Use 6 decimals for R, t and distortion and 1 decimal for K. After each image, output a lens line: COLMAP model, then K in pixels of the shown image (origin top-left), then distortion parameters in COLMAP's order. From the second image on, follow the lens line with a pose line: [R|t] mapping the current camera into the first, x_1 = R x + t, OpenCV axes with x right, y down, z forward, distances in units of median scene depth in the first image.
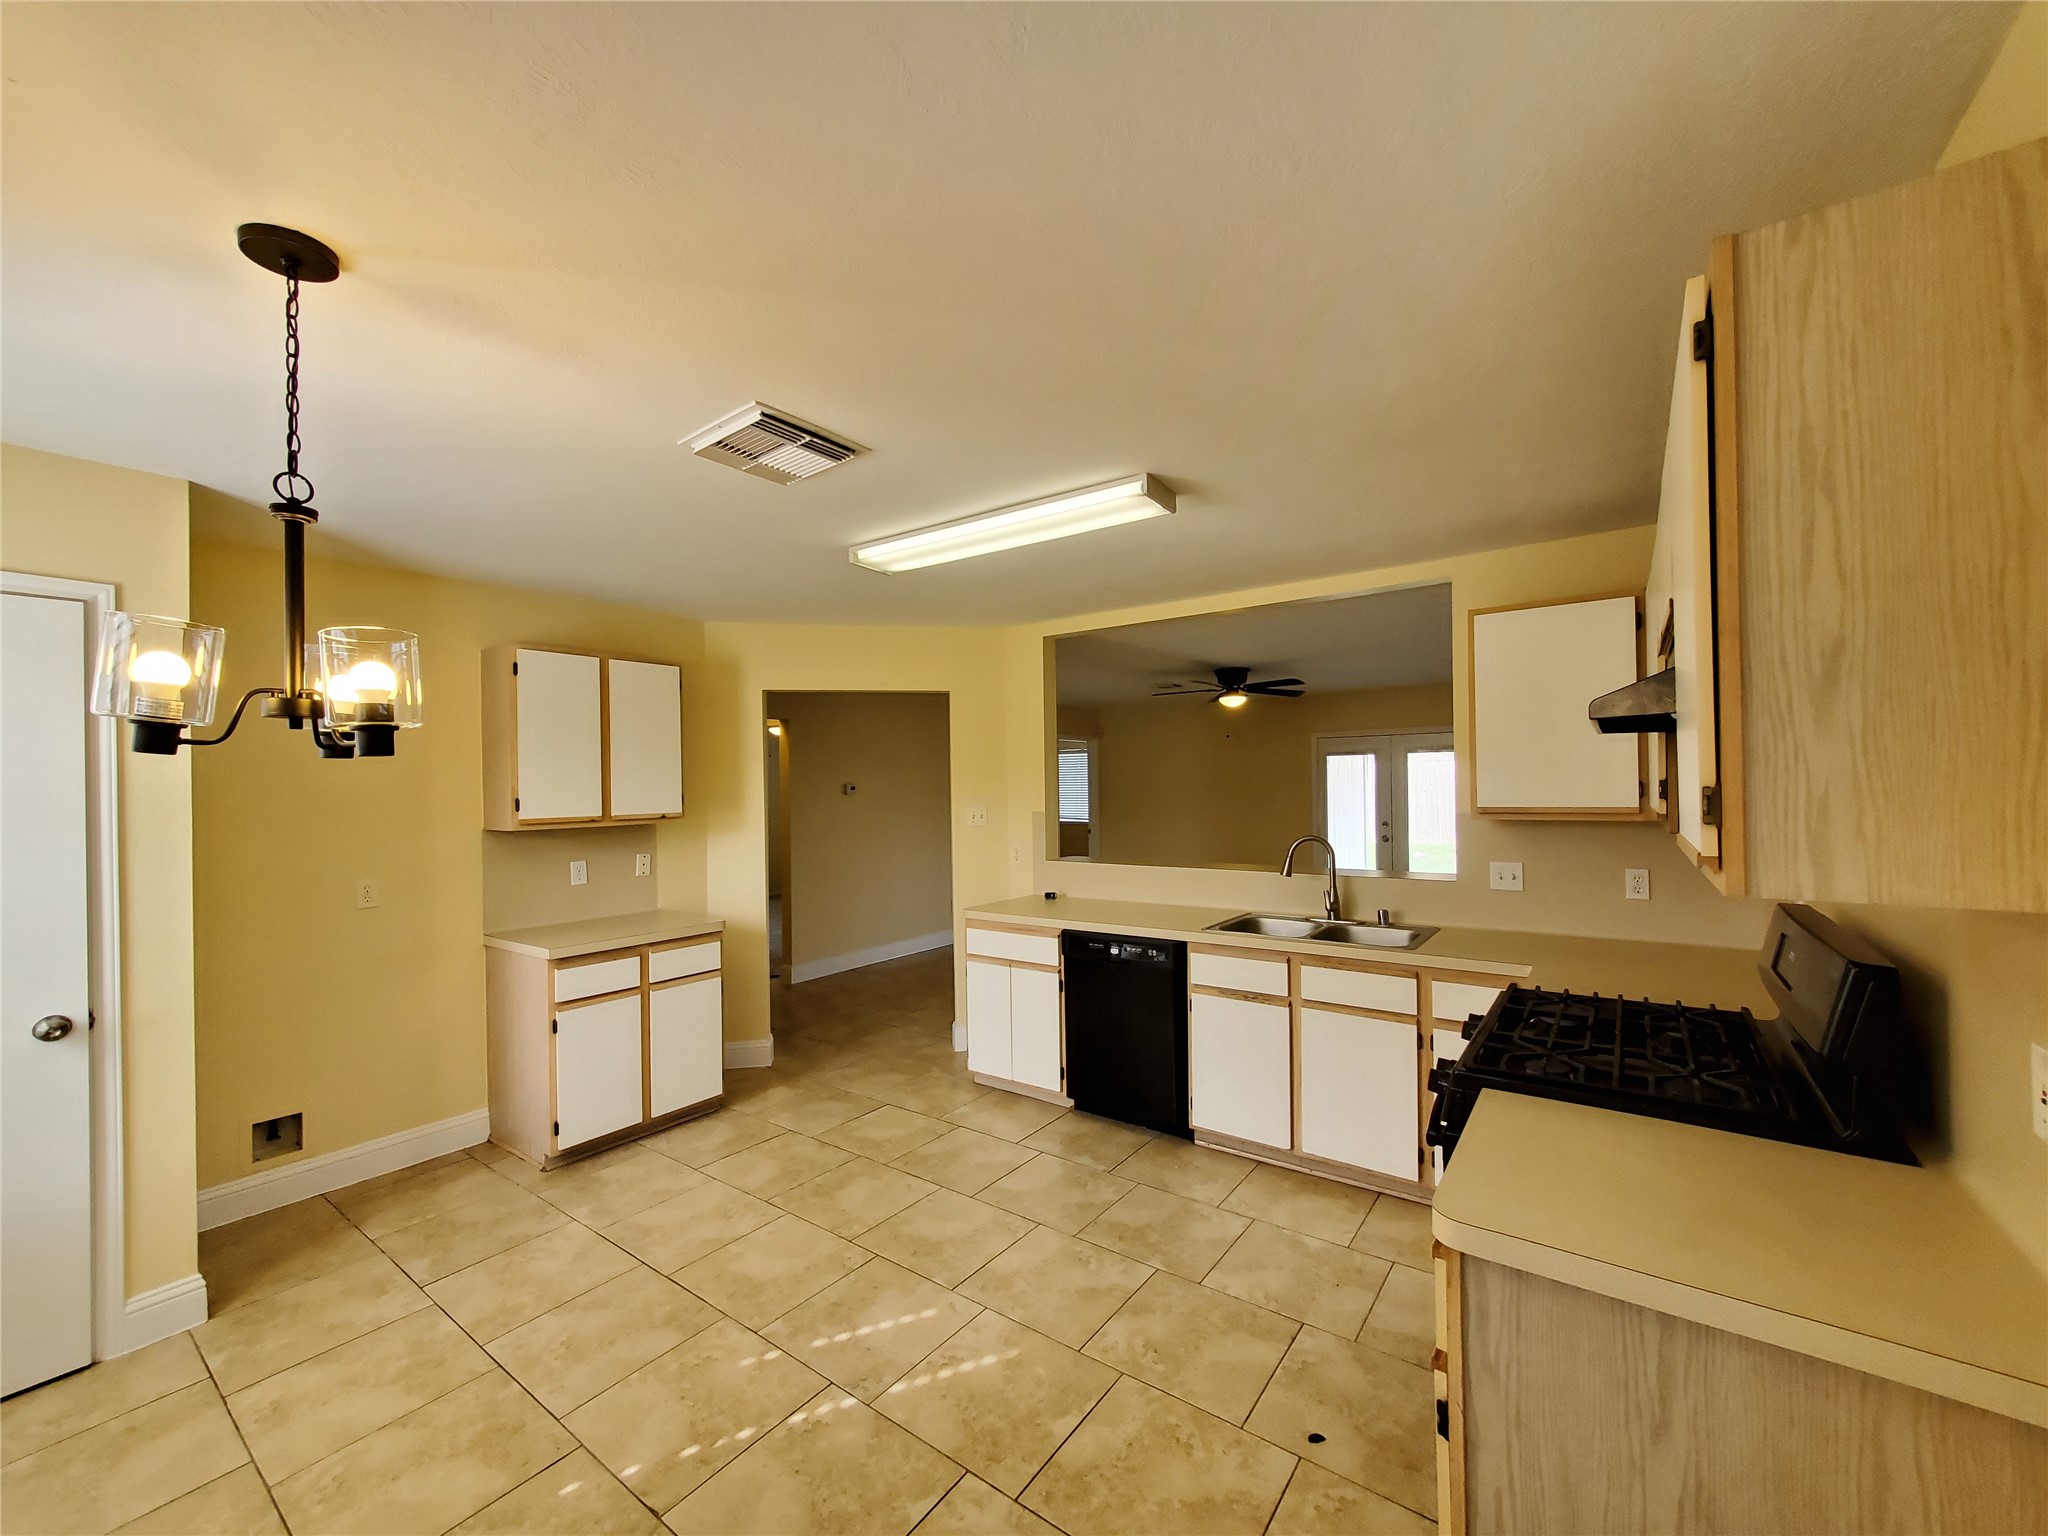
lens RADIAL K [[806.4, 0, 1037.8], [0, 806.4, 780.1], [0, 0, 1]] dist [-0.000206, 0.000181]
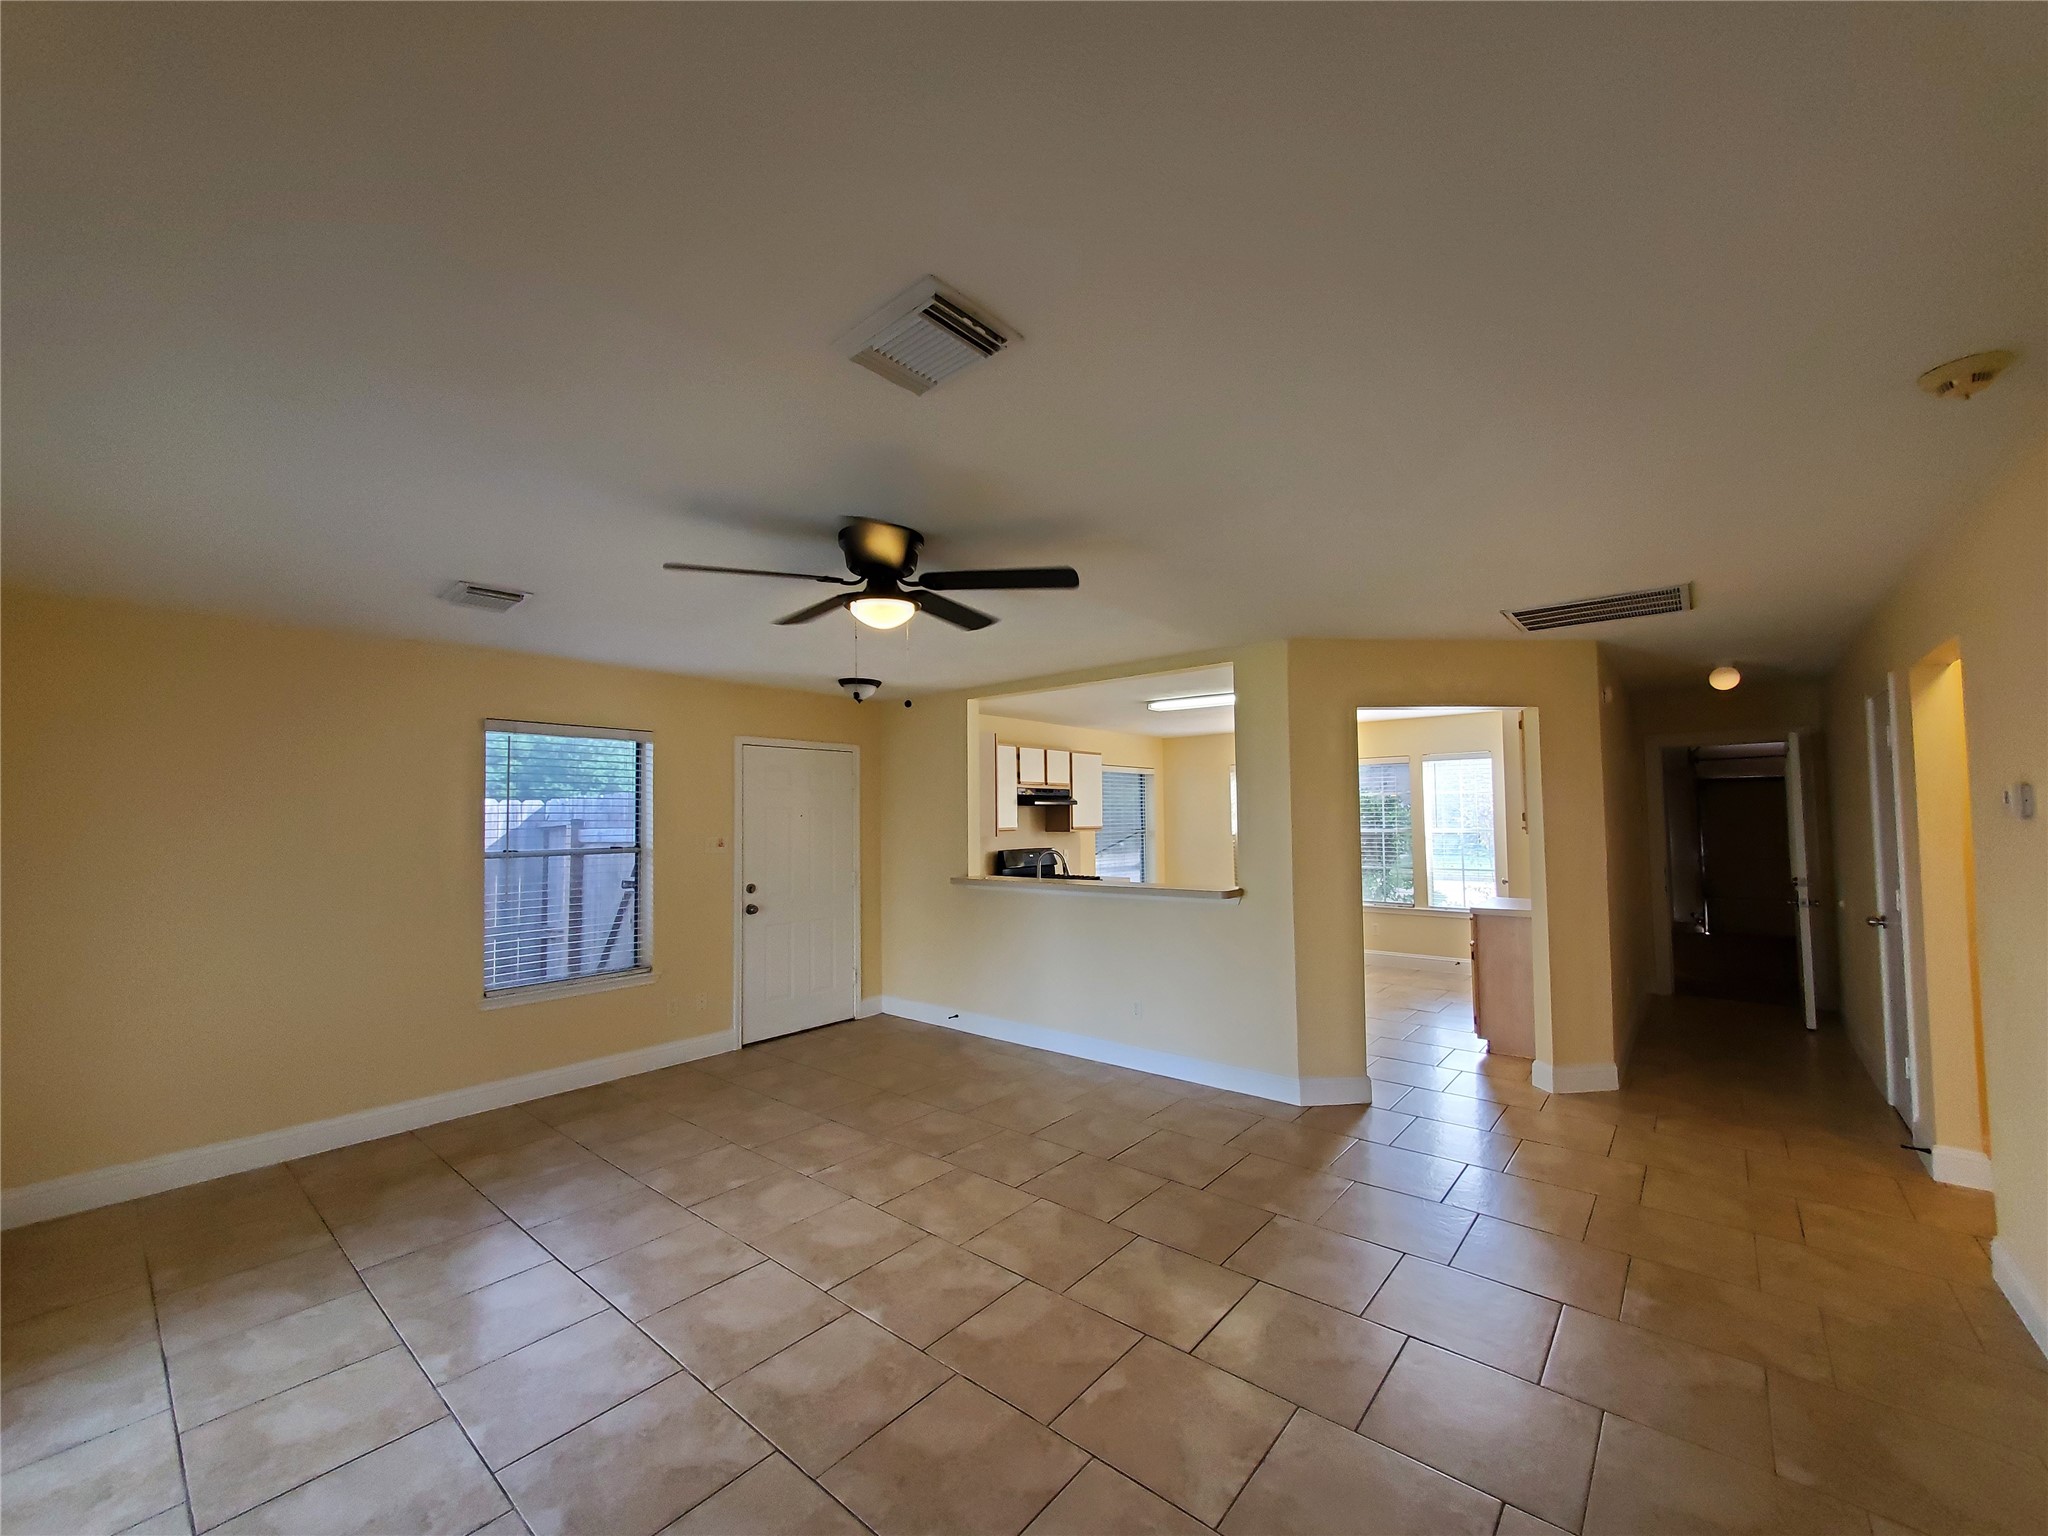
lens RADIAL K [[806.4, 0, 1037.8], [0, 806.4, 780.1], [0, 0, 1]] dist [-0.000206, 0.000181]
pose [[-0.997386, 0.030683, 0.065420, 0.403457], [0.026874, 0.997936, -0.058324, 0.038000], [-0.067075, -0.056413, -0.996152, 4.067837]]
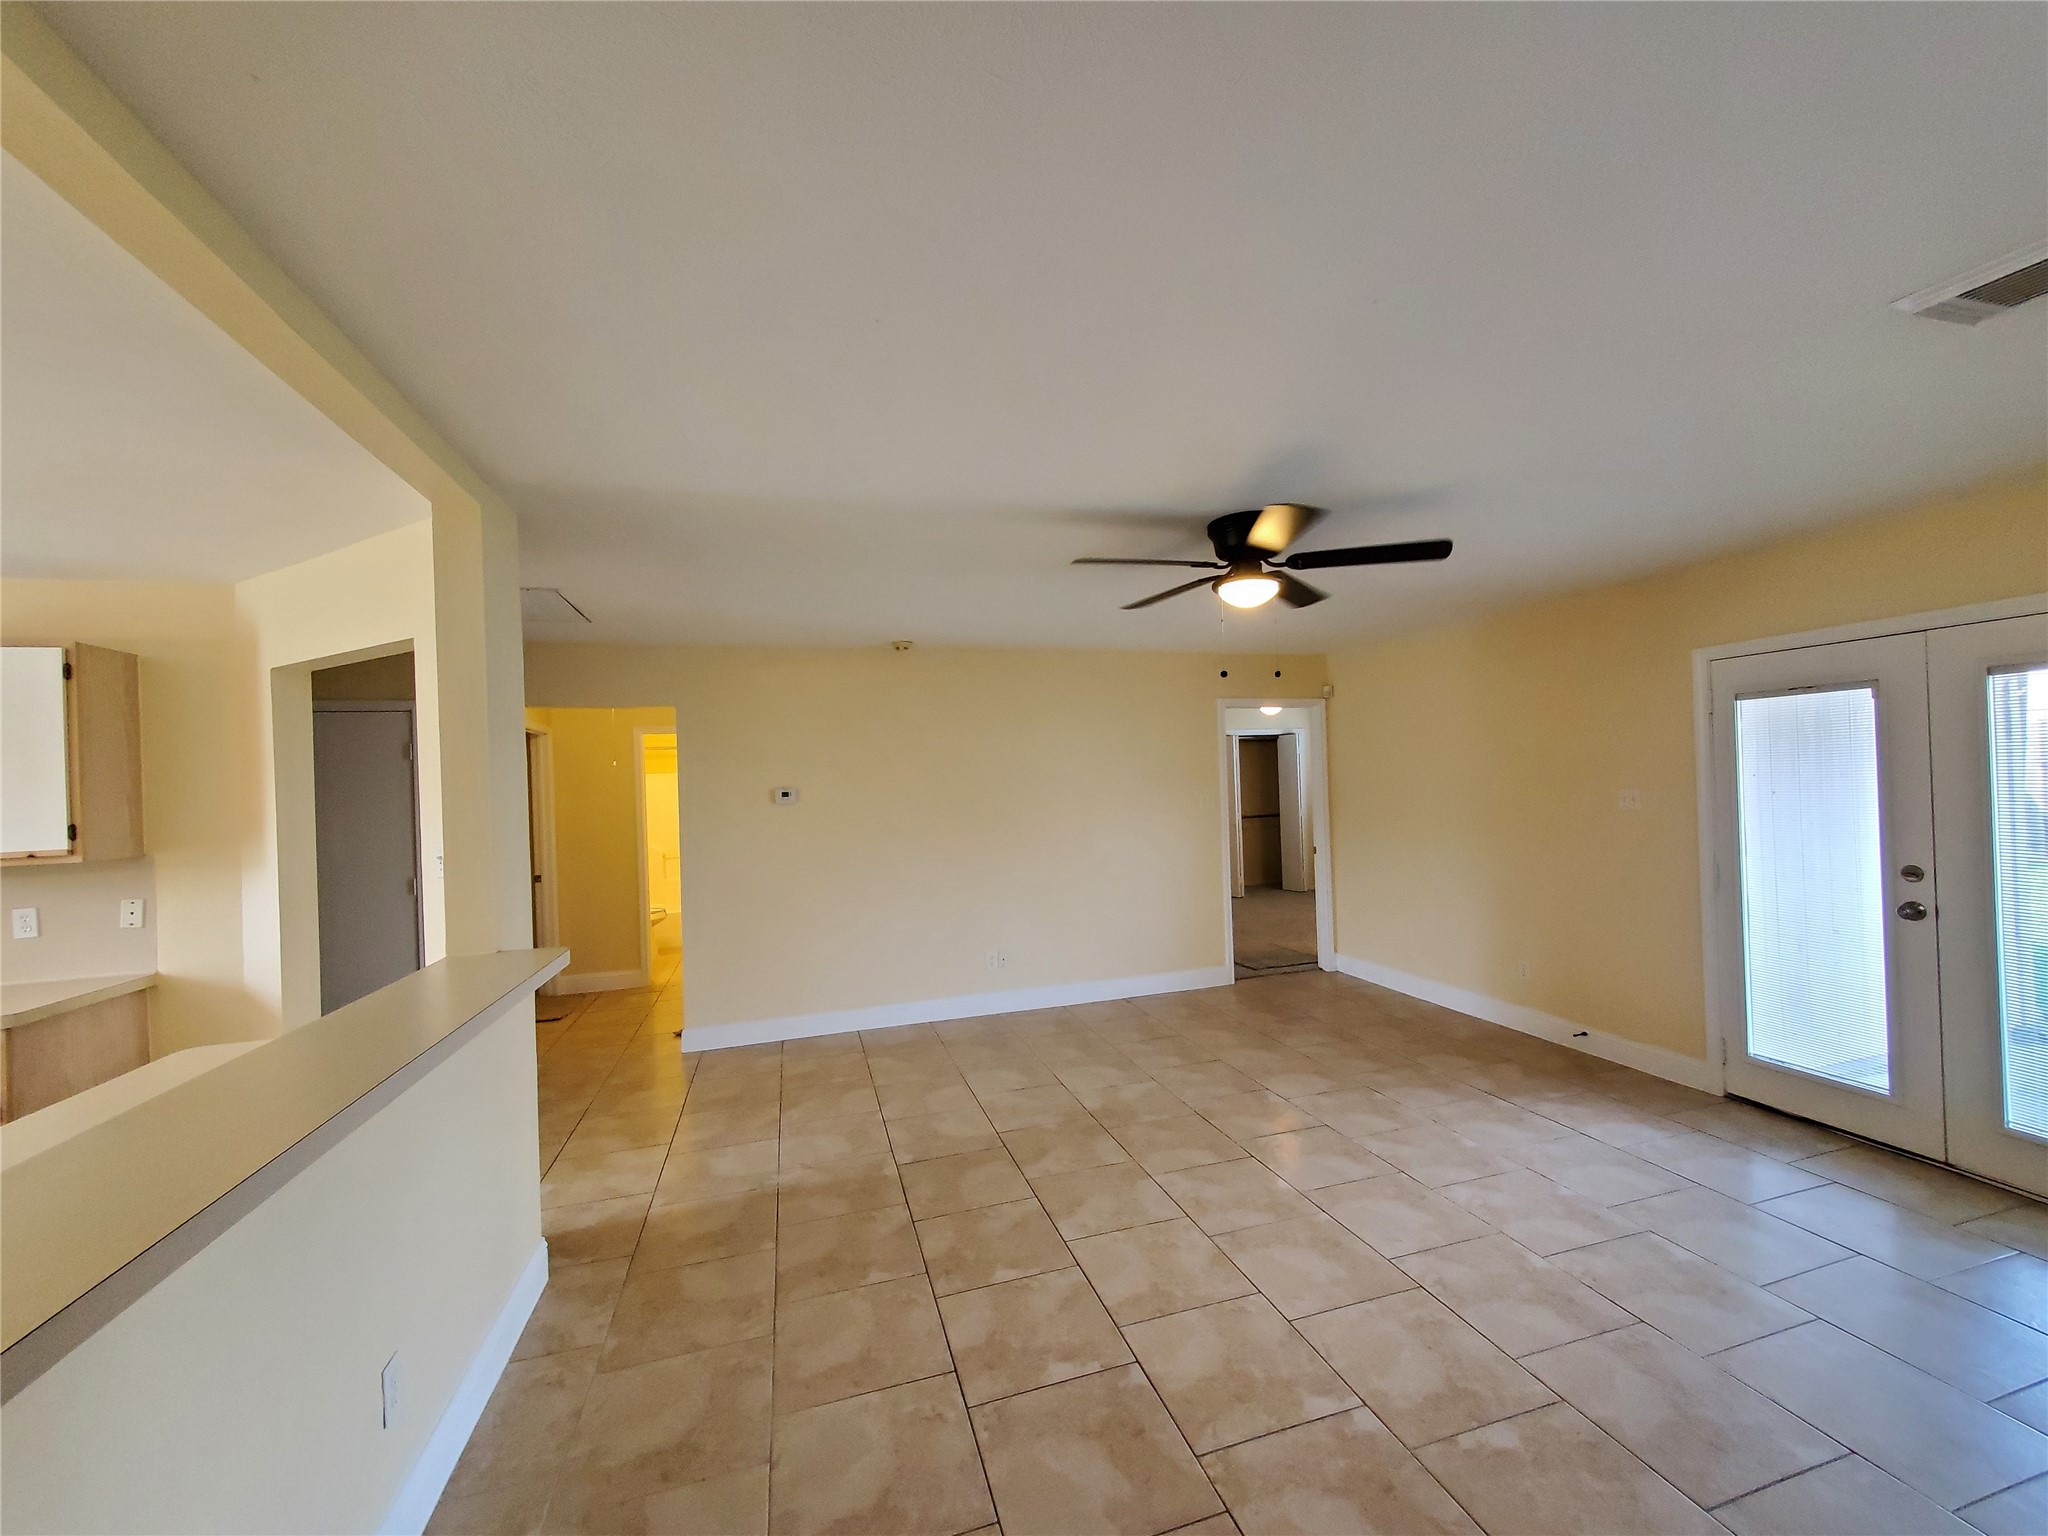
lens RADIAL K [[806.4, 0, 1037.8], [0, 806.4, 780.1], [0, 0, 1]] dist [-0.000206, 0.000181]
pose [[0.798996, -0.014871, -0.601153, 1.202129], [0.027907, 0.999534, 0.012365, -0.011992], [0.600689, -0.026656, 0.799038, 1.675561]]
